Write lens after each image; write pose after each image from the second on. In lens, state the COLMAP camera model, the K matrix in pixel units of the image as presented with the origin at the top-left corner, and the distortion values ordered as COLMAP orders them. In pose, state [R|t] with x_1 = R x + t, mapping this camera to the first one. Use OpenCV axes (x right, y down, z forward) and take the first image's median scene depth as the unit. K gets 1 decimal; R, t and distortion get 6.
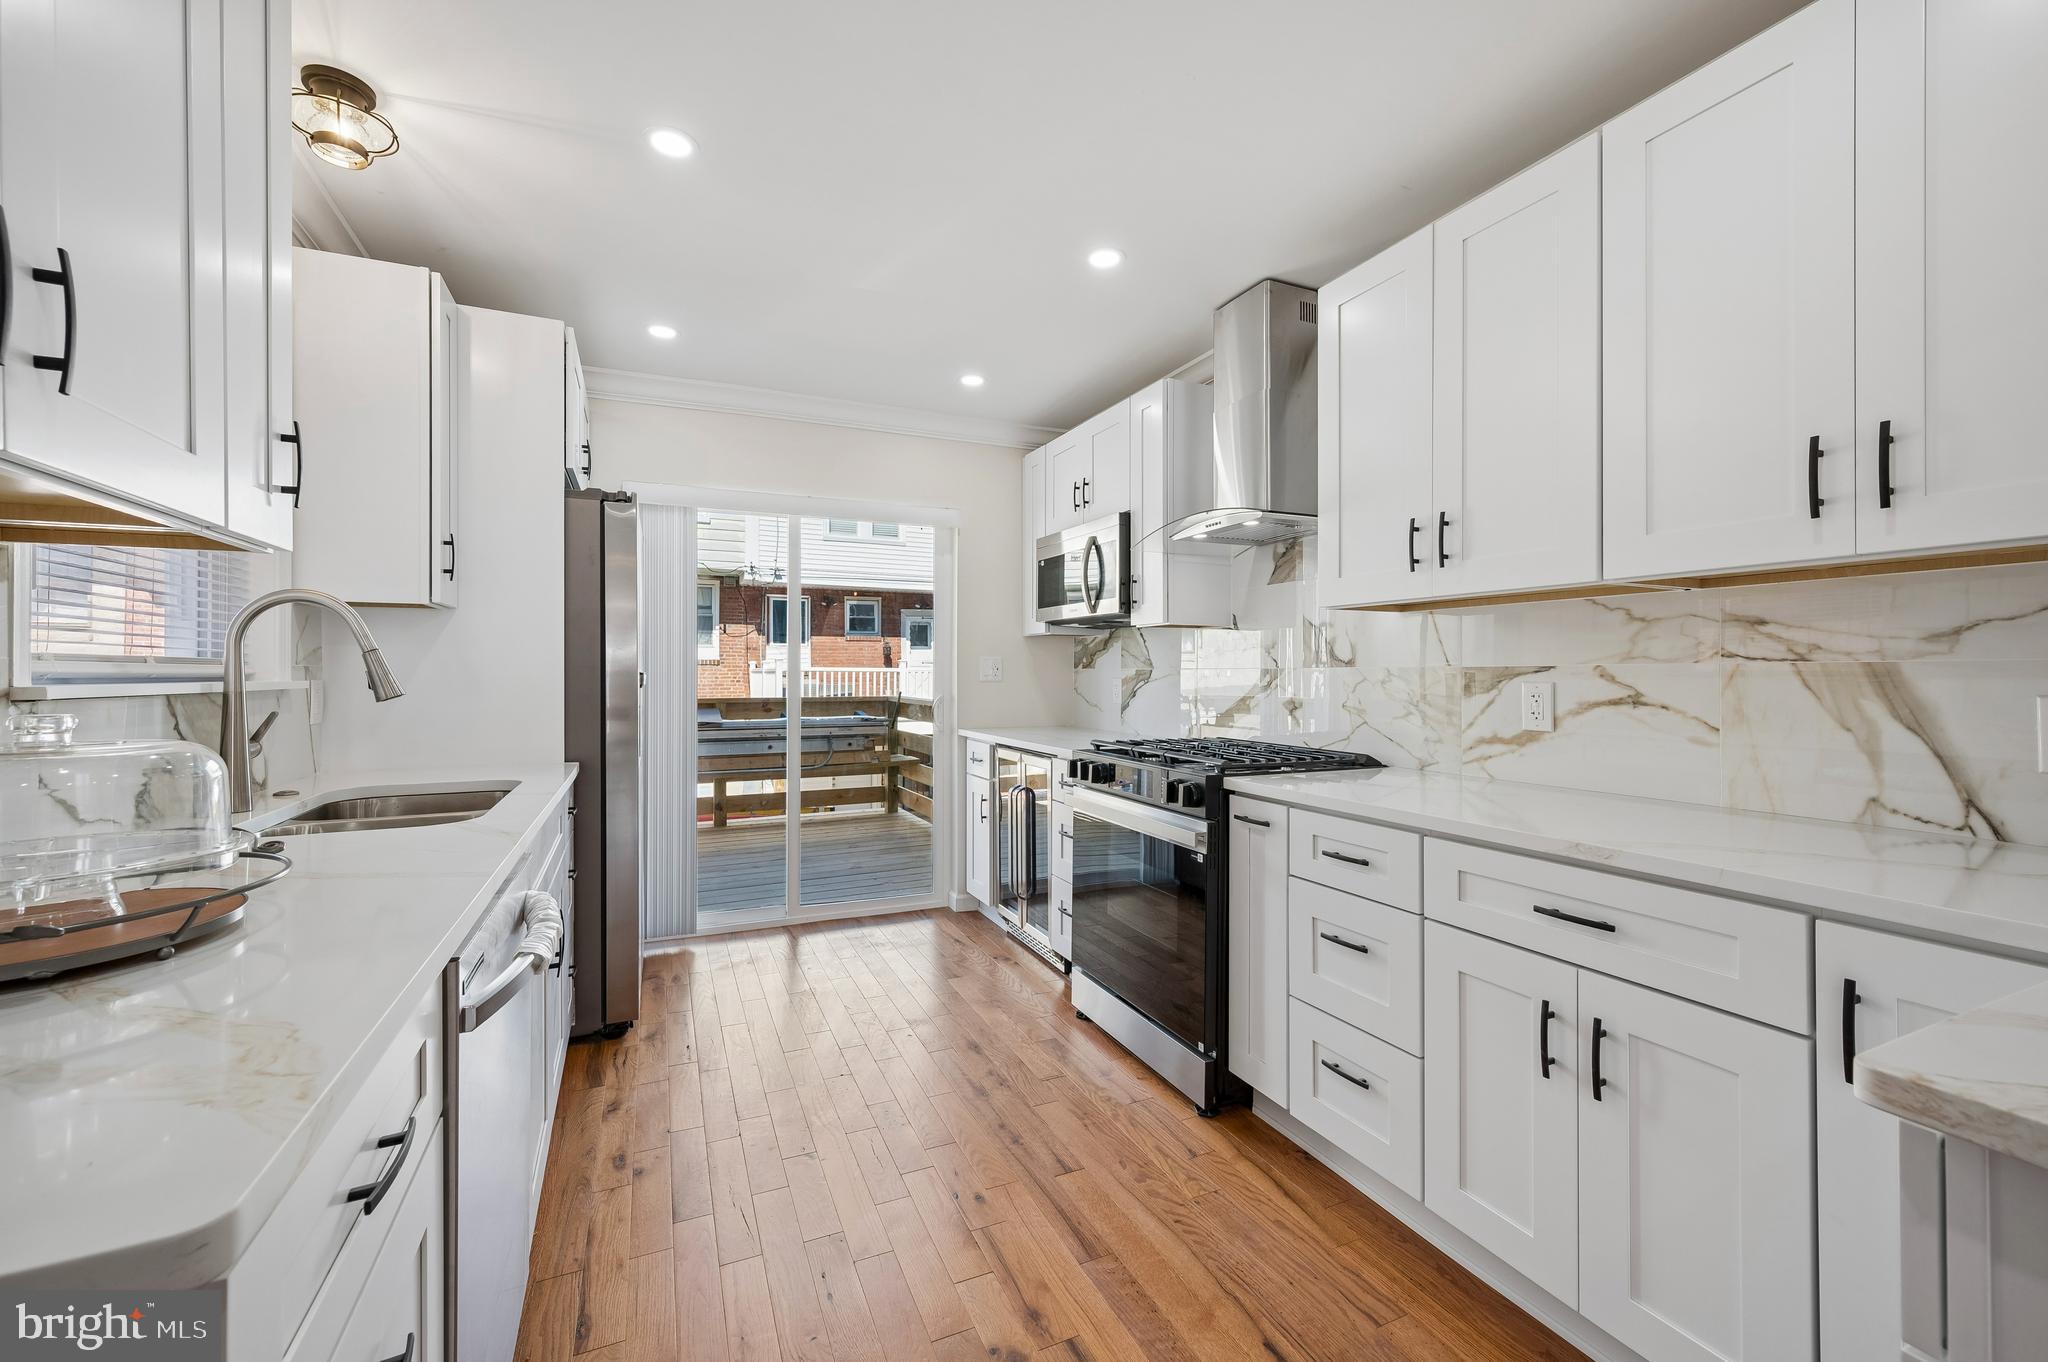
lens RADIAL K [[804.0, 0, 1025.2], [0, 804.0, 675.2], [0, 0, 1]] dist [0.000433, -0.000375]
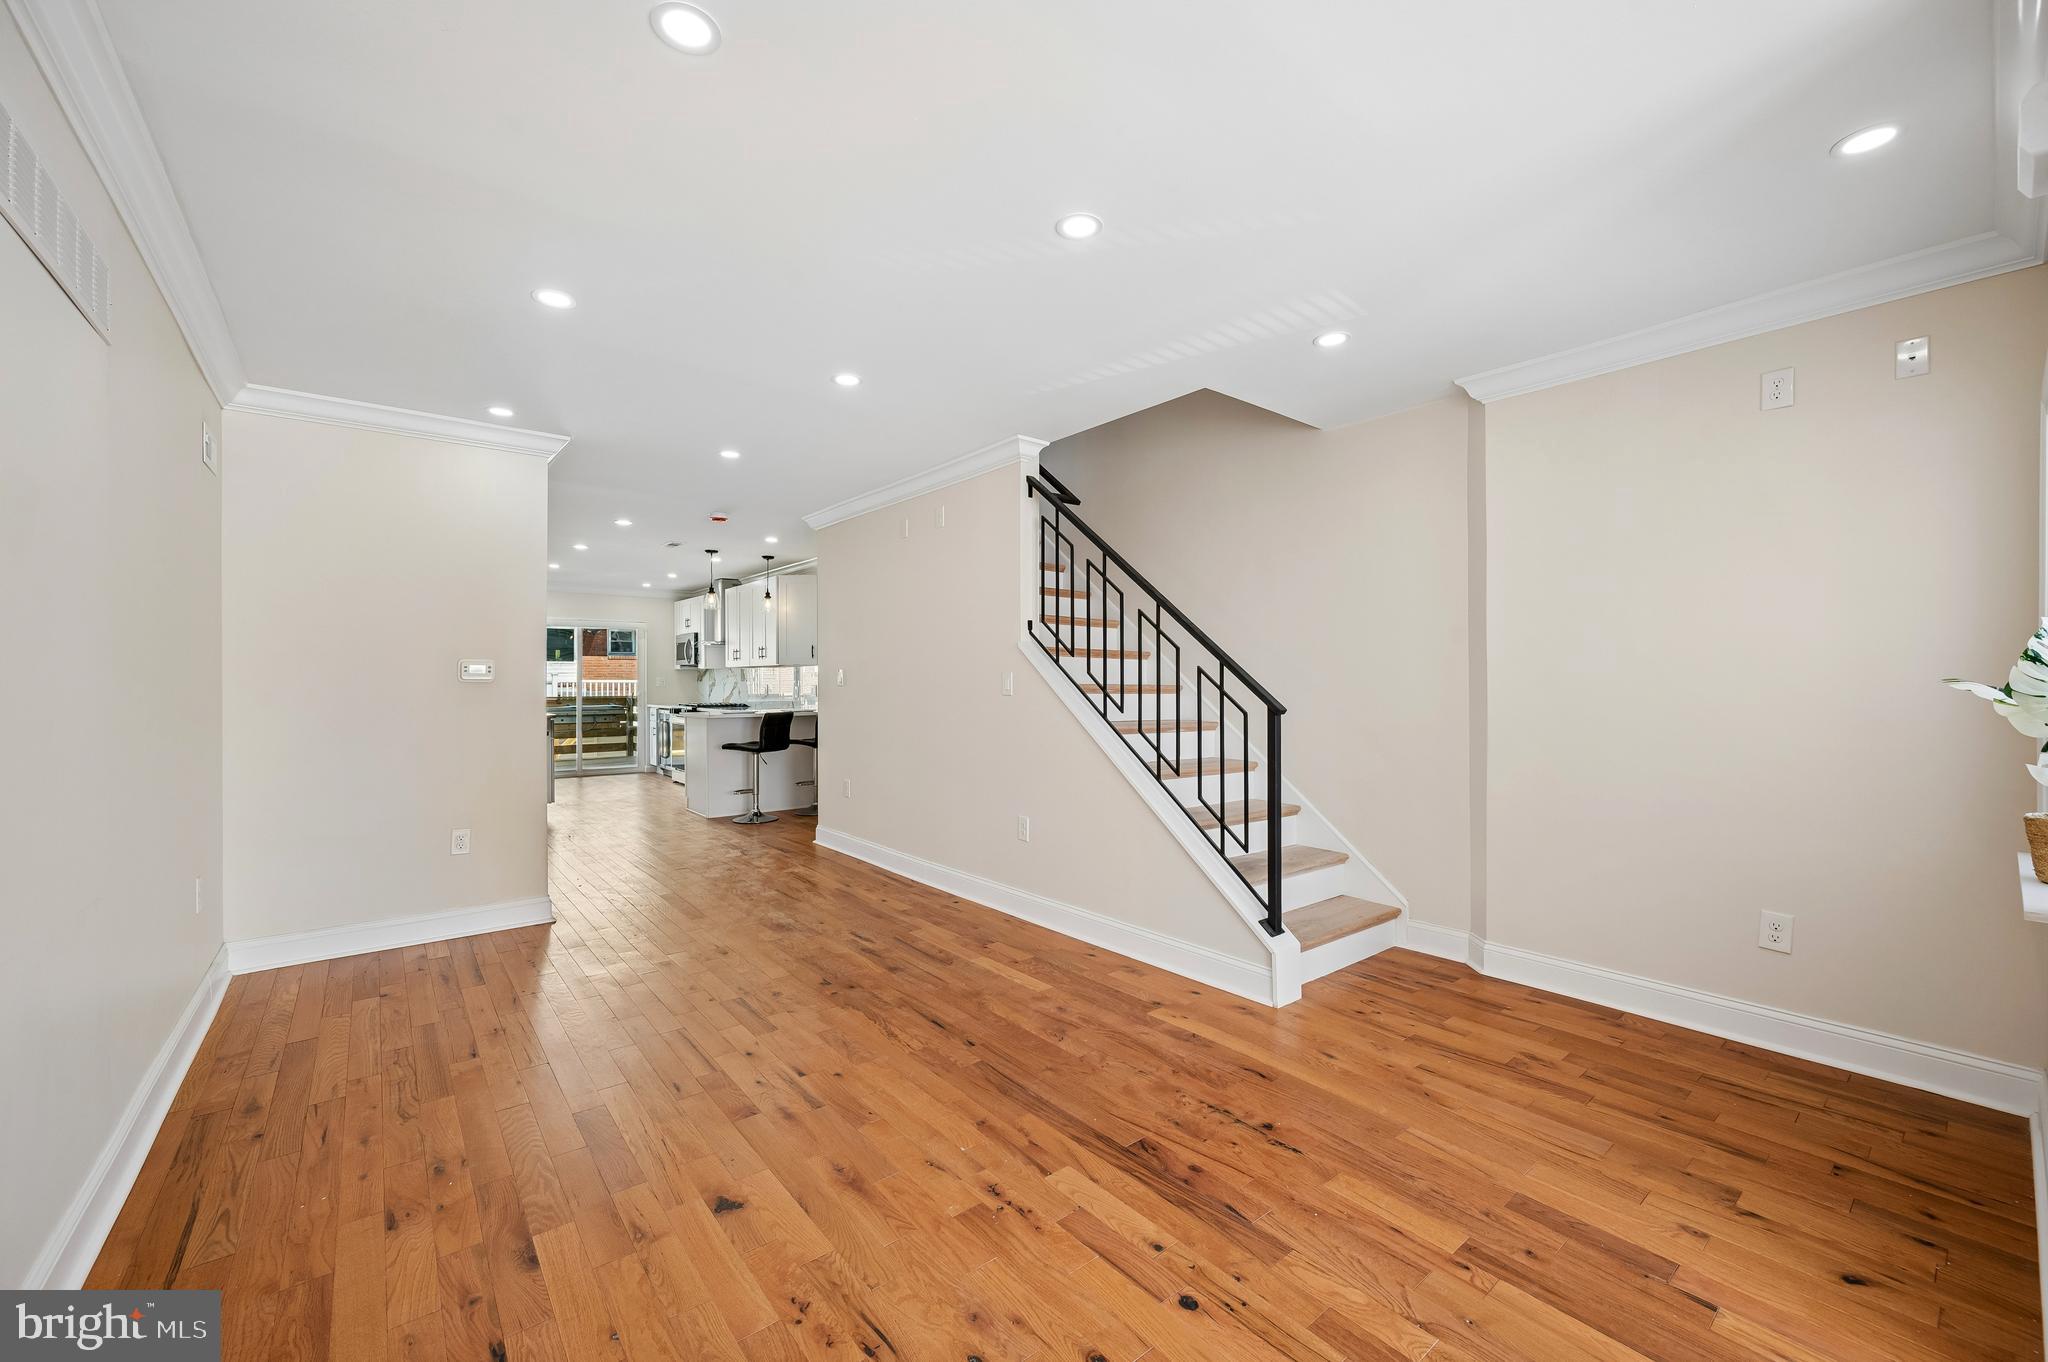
lens RADIAL K [[804.0, 0, 1024.6], [0, 804.0, 683.0], [0, 0, 1]] dist [0.000433, -0.000375]
pose [[0.968429, -0.005409, 0.249231, 0.513355], [0.005827, 0.999983, -0.000942, 0.005553], [-0.249222, 0.002364, 0.968444, -2.100897]]
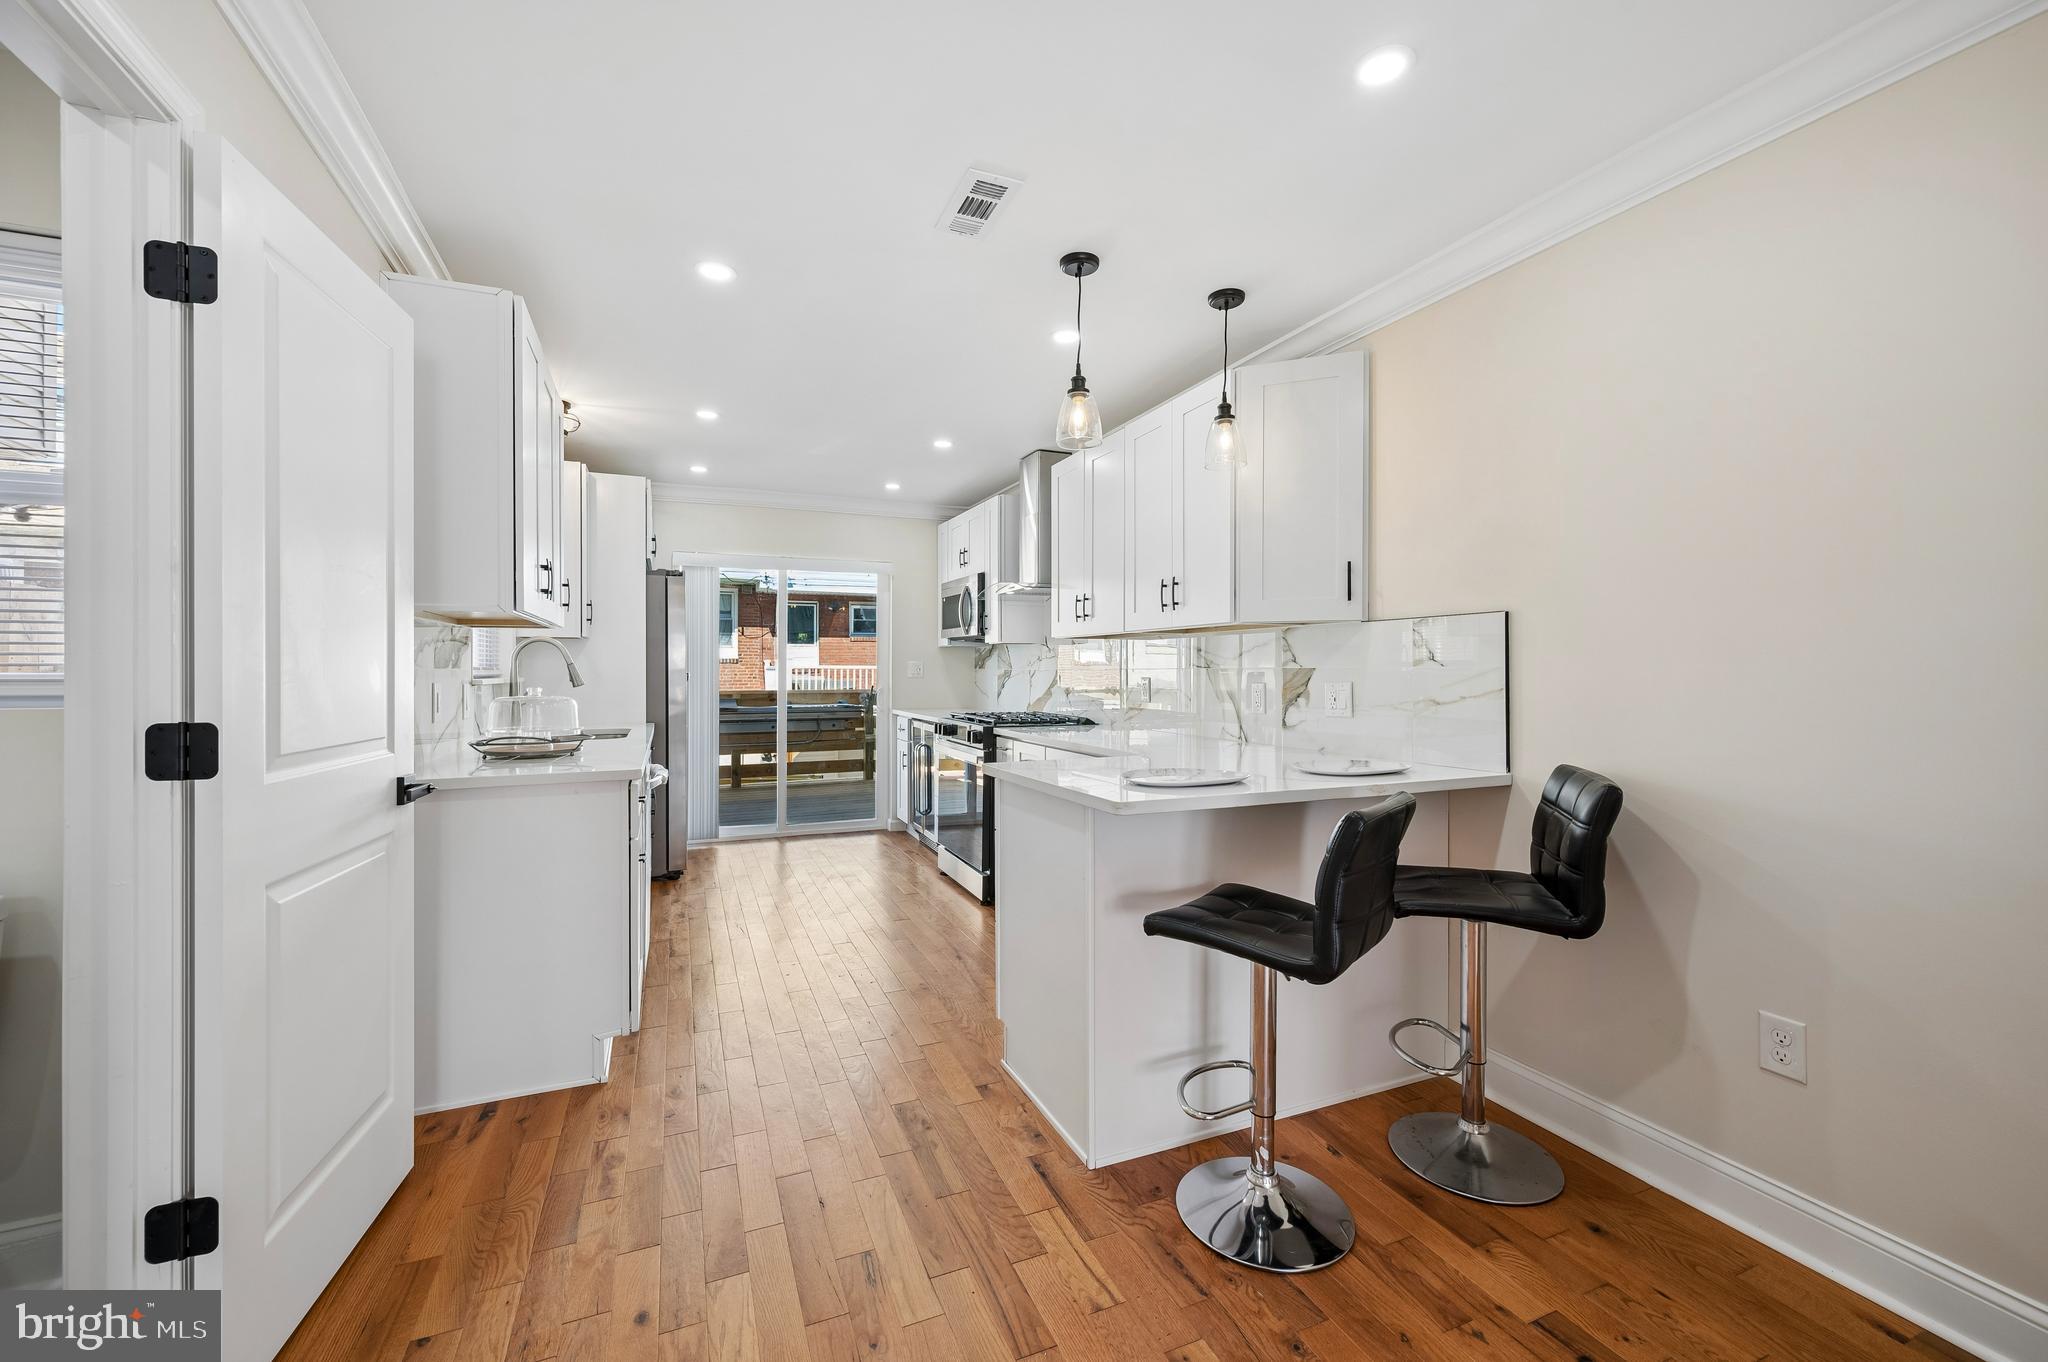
lens RADIAL K [[804.0, 0, 1027.7], [0, 804.0, 670.2], [0, 0, 1]] dist [0.000433, -0.000375]
pose [[0.999793, -0.001457, -0.020296, 0.216719], [0.001436, 0.999998, -0.001046, -0.004528], [0.020298, 0.001017, 0.999793, -0.534775]]
